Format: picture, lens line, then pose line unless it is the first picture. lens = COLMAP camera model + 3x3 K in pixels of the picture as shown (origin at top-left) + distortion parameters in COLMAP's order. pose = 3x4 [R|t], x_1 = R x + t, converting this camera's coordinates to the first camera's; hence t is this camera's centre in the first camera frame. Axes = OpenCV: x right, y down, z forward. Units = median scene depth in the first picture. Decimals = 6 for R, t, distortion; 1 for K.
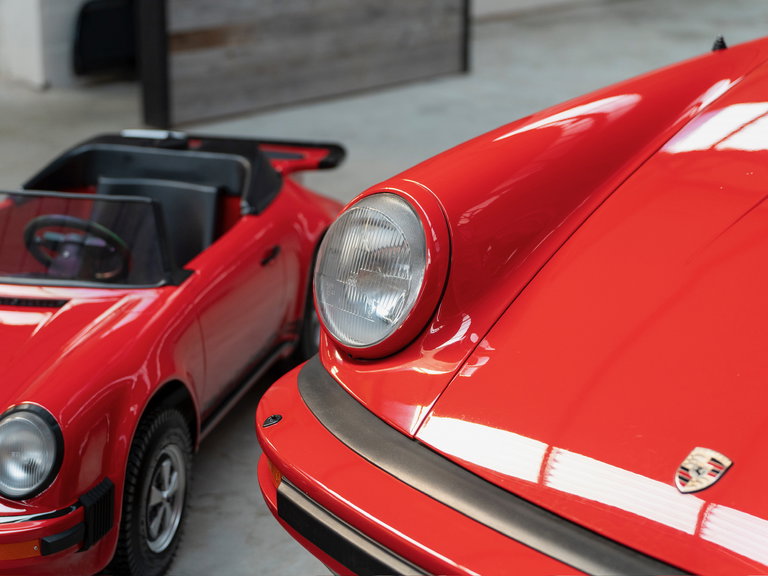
lens RADIAL K [[1582.8, 0, 384.0], [0, 1582.8, 288.0], [0, 0, 1]] dist [-0.031531, -0.030865]
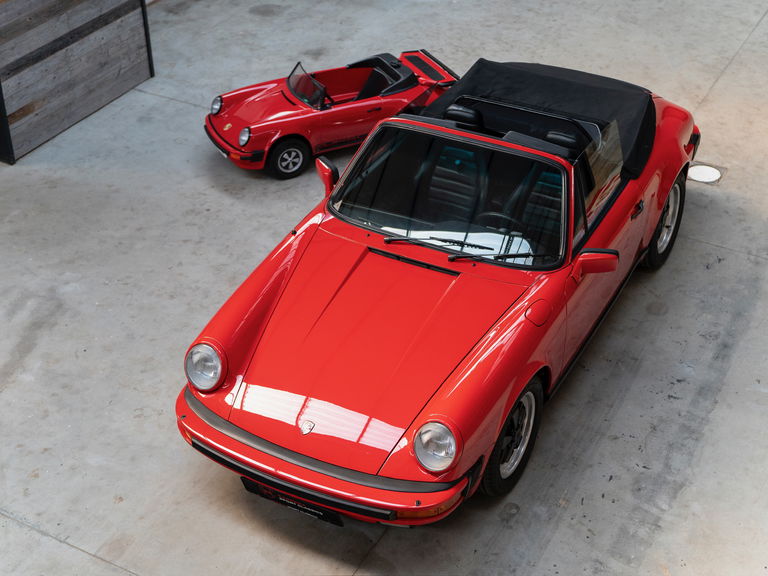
lens RADIAL K [[1289.1, 0, 384.0], [0, 1289.1, 288.0], [0, 0, 1]] dist [0.007909, -0.024976]
pose [[0.956566, -0.179554, 0.229655, -0.180687], [0.110148, 0.952018, 0.285534, -0.684047], [-0.269904, -0.247836, 0.930445, -1.204598]]
